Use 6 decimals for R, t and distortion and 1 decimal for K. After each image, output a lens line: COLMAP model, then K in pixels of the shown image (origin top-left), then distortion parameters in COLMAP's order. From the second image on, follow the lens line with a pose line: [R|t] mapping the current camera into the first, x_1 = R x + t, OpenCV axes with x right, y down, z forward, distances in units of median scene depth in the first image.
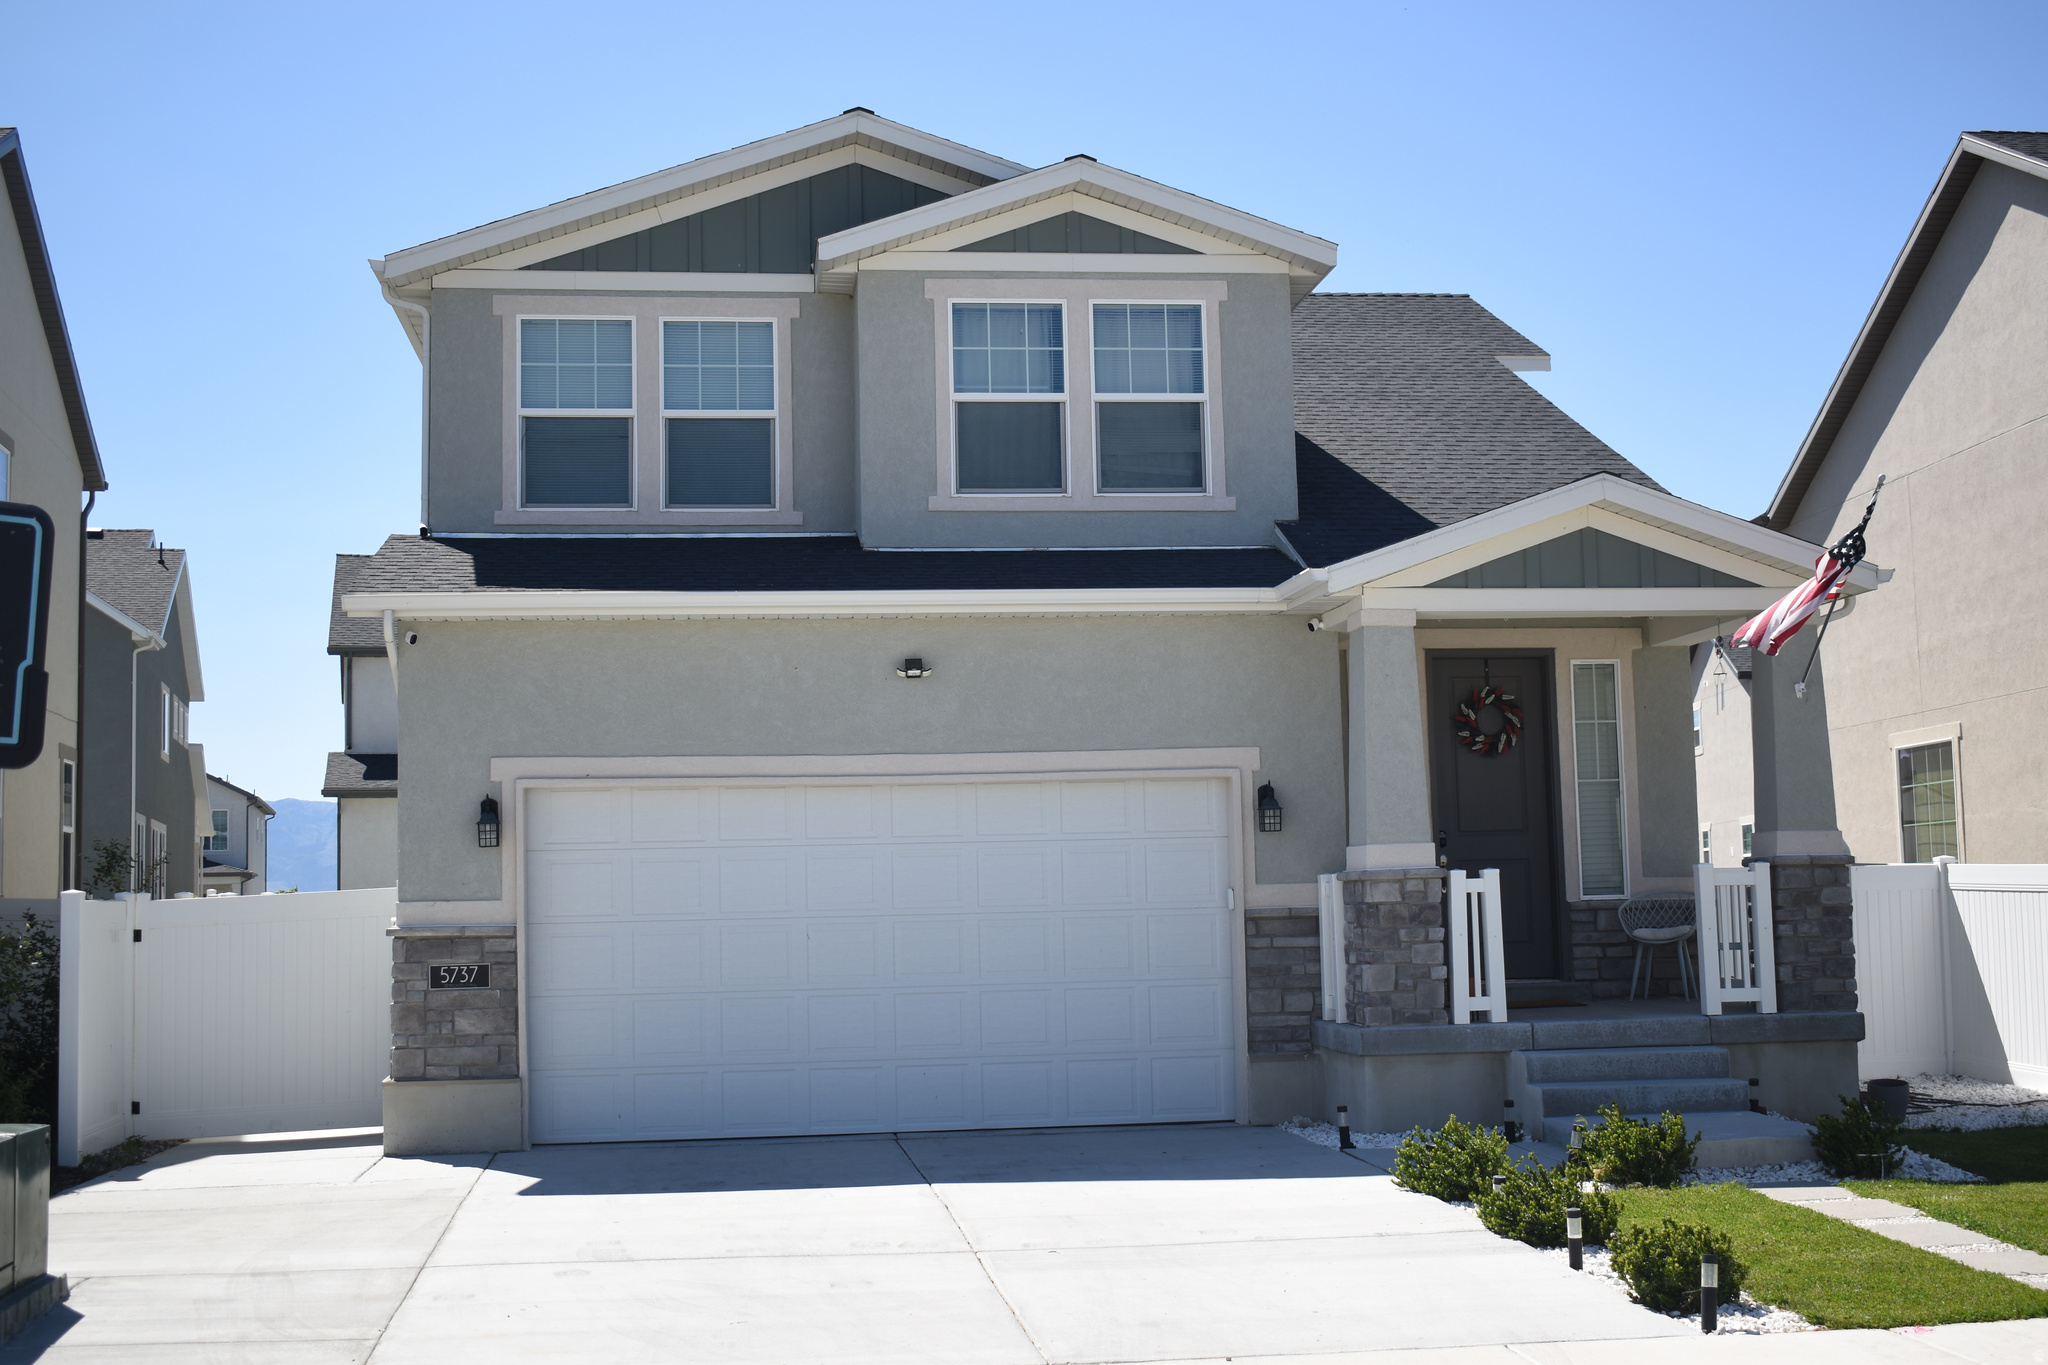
lens RADIAL K [[2457.7, 0, 1024.0], [0, 2457.7, 682.5], [0, 0, 1]] dist [-0.052280, -0.009391]
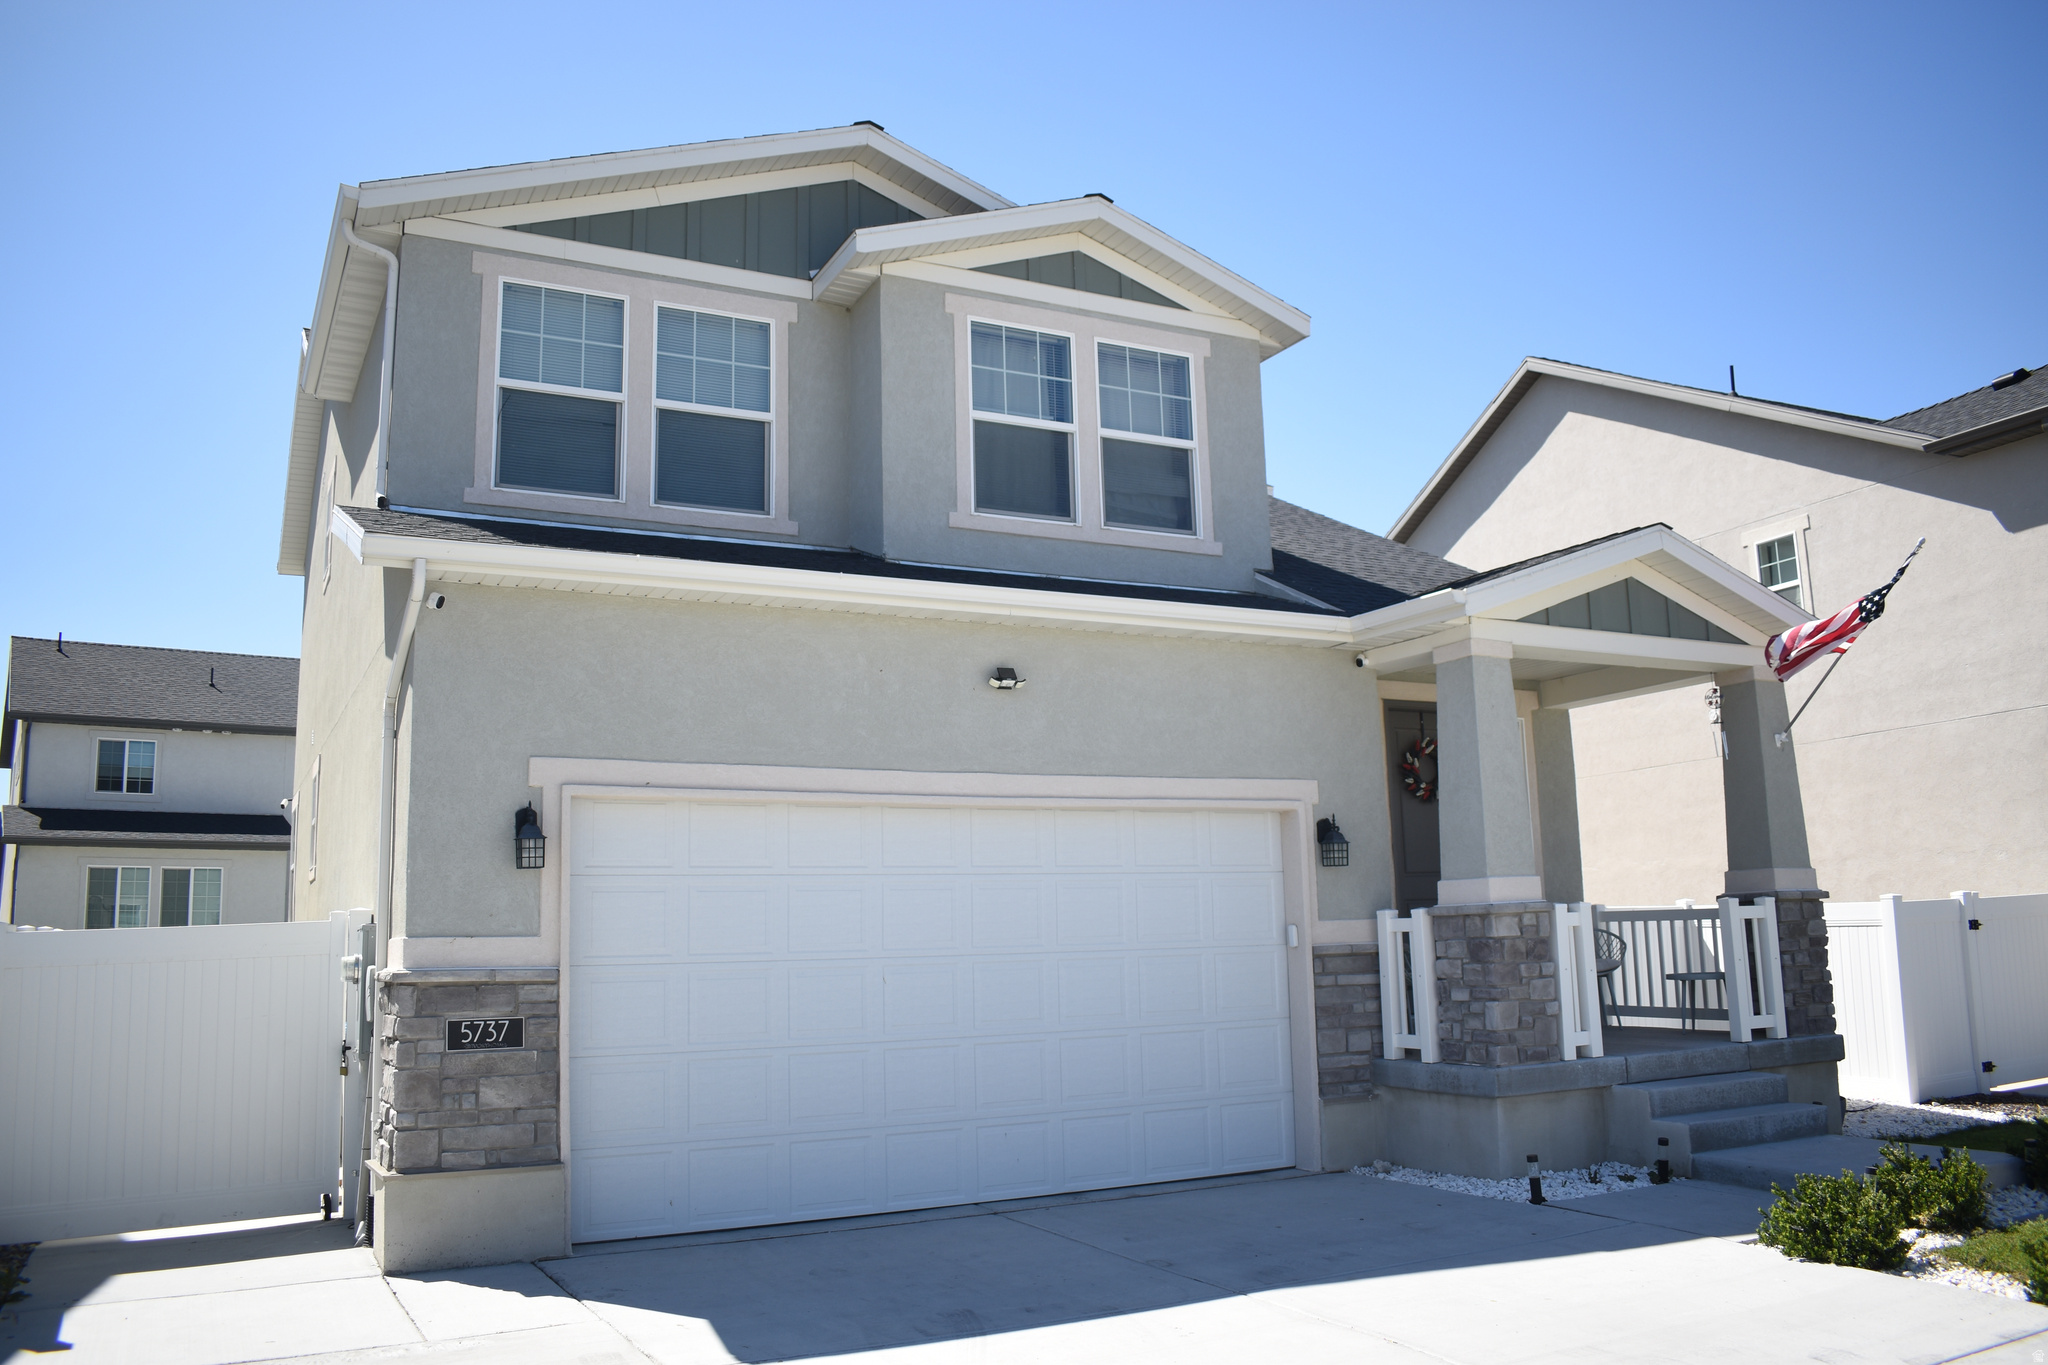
lens RADIAL K [[1603.1, 0, 1024.0], [0, 1603.1, 682.5], [0, 0, 1]] dist [-0.089340, -0.002581]
pose [[0.937498, 0.053971, 0.343780, -0.238922], [-0.027993, 0.996395, -0.080089, 0.042277], [-0.346863, 0.065459, 0.935629, 0.444748]]
